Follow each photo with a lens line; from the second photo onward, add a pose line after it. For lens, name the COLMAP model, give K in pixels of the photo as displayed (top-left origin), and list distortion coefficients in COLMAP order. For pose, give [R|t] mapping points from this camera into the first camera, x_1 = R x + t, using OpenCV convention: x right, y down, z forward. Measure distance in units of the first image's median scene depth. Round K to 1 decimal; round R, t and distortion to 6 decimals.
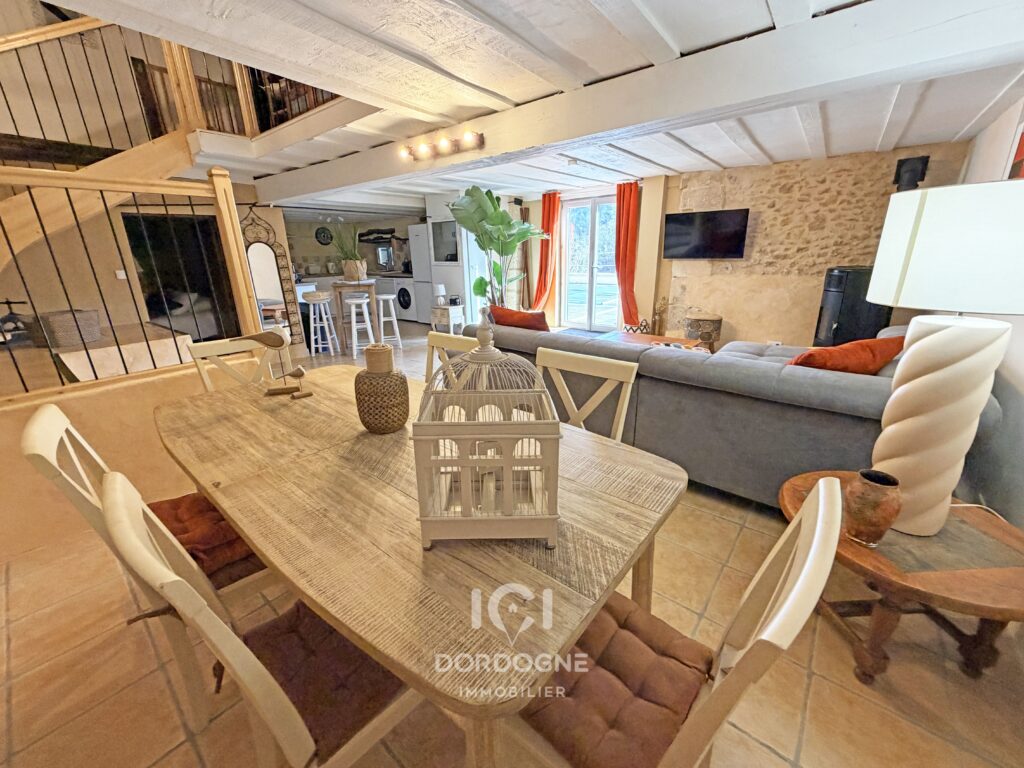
lens RADIAL K [[408.5, 0, 511.8], [0, 408.5, 383.1], [0, 0, 1]] dist [-0.000991, -0.000317]
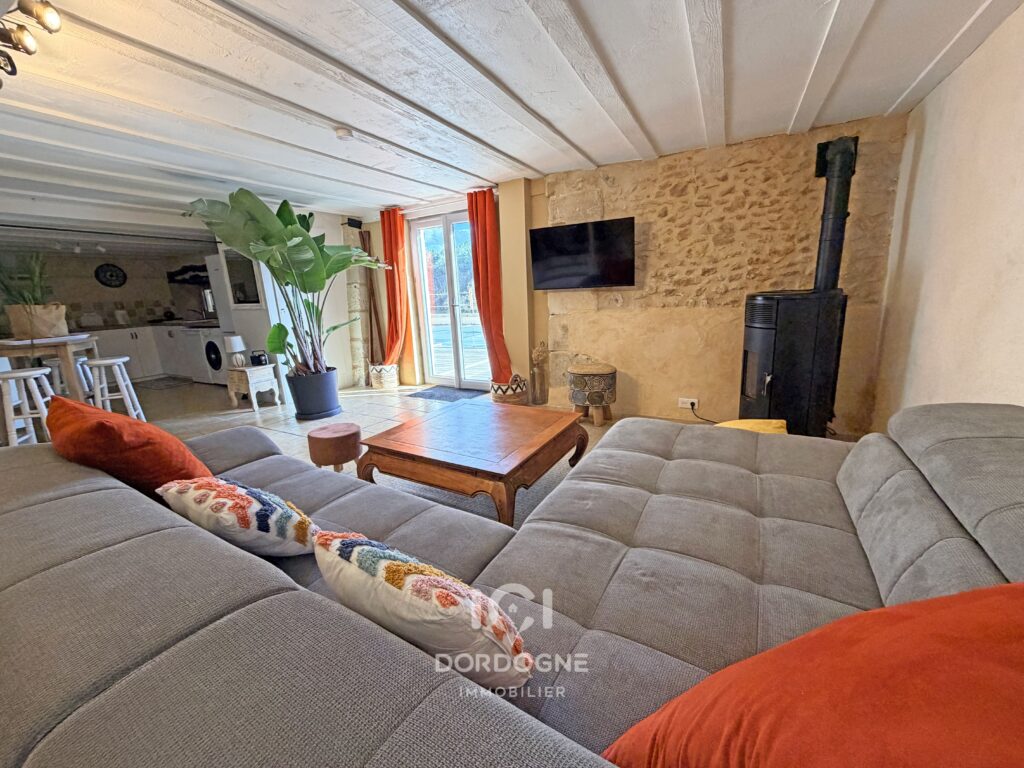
lens RADIAL K [[408.5, 0, 513.4], [0, 408.5, 383.3], [0, 0, 1]] dist [-0.000991, -0.000317]
pose [[0.984700, -0.060802, 0.163305, 0.237406], [0.075975, 0.993190, -0.088329, -0.091846], [-0.156822, 0.099384, 0.982614, 0.358578]]
